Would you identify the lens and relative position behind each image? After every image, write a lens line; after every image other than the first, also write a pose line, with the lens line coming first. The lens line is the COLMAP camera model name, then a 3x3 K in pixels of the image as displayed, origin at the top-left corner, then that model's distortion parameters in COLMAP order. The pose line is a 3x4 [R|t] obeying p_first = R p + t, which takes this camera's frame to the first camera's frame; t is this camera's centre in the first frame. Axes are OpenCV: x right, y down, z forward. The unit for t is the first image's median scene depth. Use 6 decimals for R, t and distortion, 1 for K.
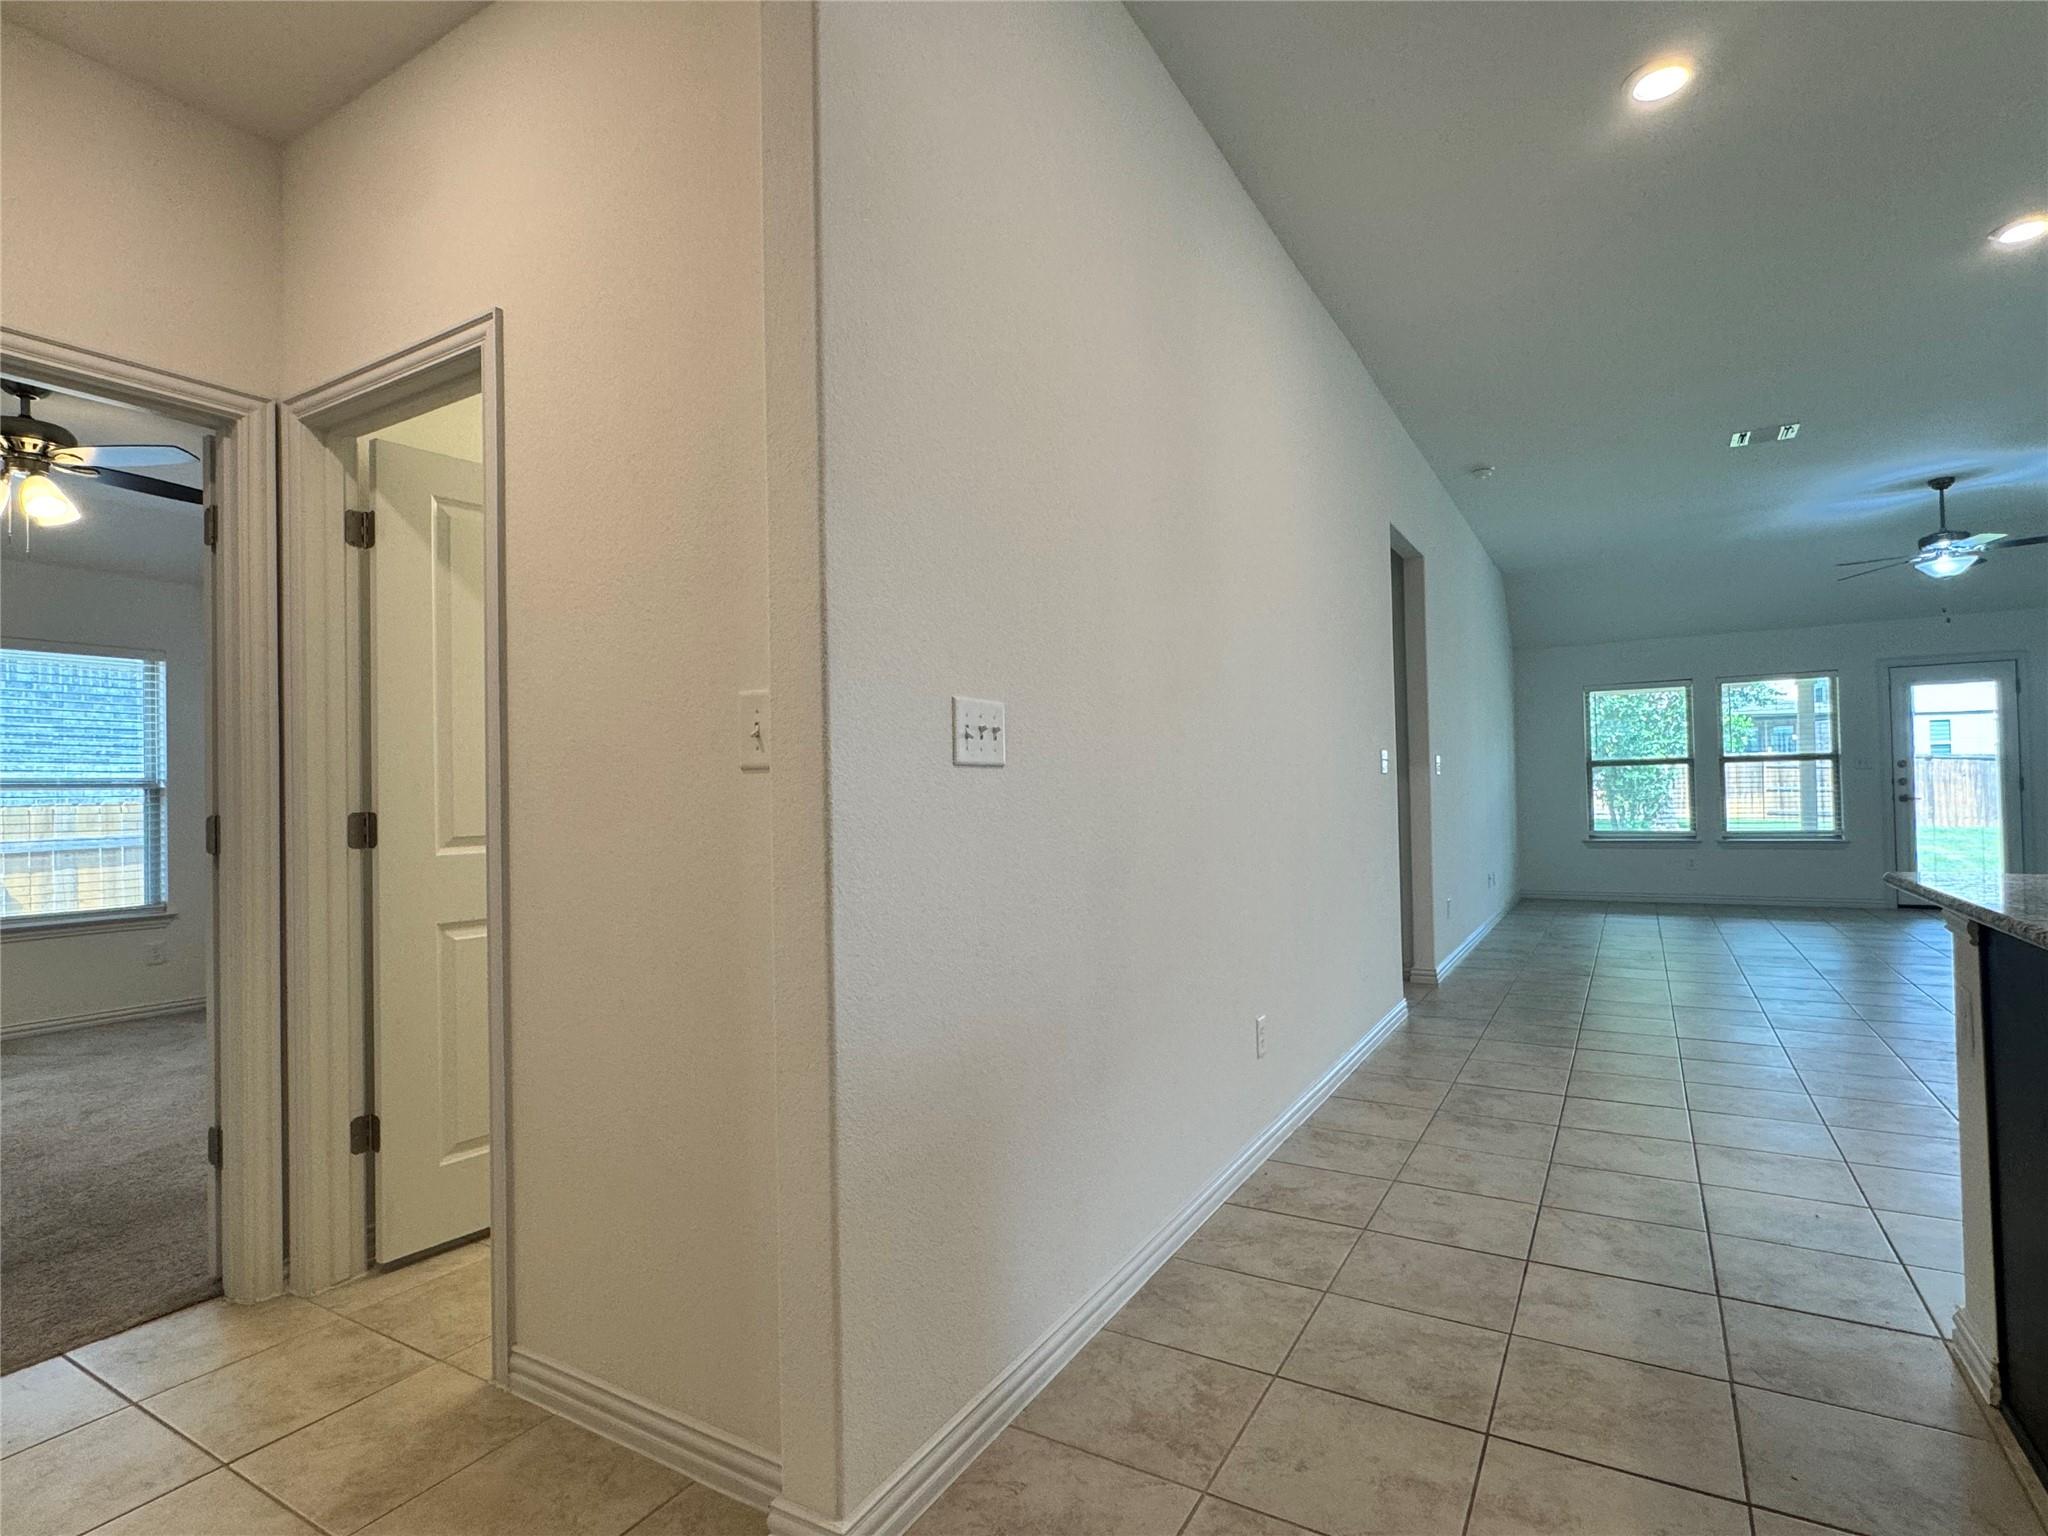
lens RADIAL K [[1034.6, 0, 1021.6], [0, 1034.6, 774.6], [0, 0, 1]] dist [-0.002717, 0.000651]
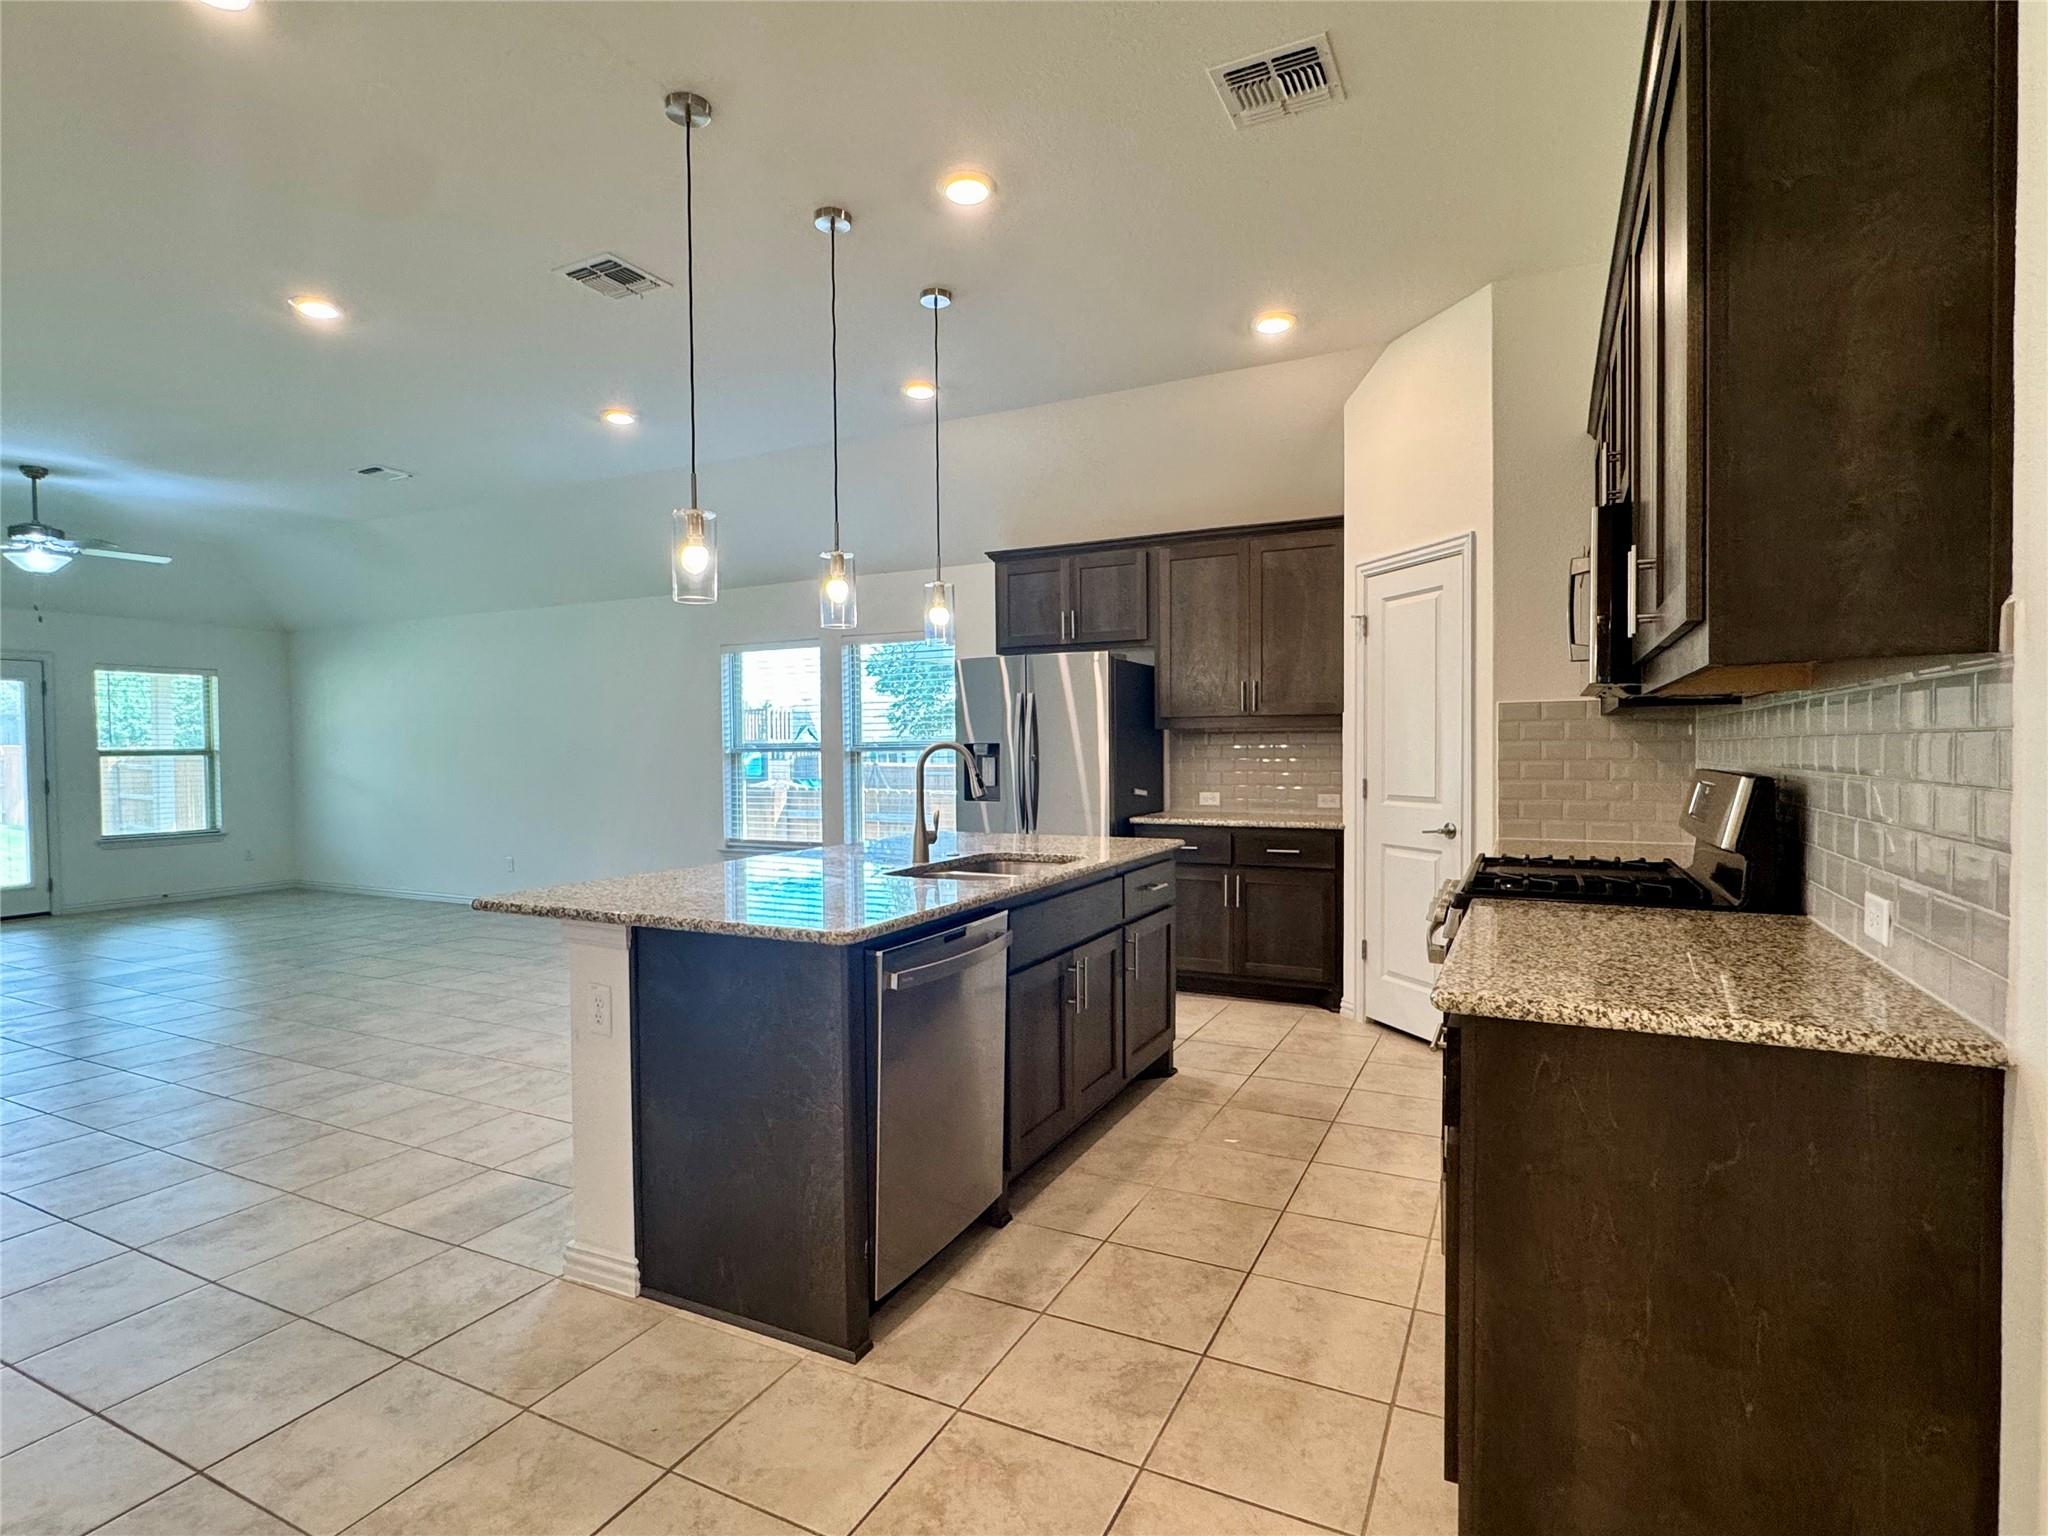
lens RADIAL K [[1034.6, 0, 1021.7], [0, 1034.6, 775.7], [0, 0, 1]] dist [-0.002717, 0.000651]
pose [[-0.071049, -0.005089, 0.997460, -0.109647], [-0.007044, 0.999965, 0.004600, -0.016379], [-0.997448, -0.006699, -0.071083, 0.167453]]
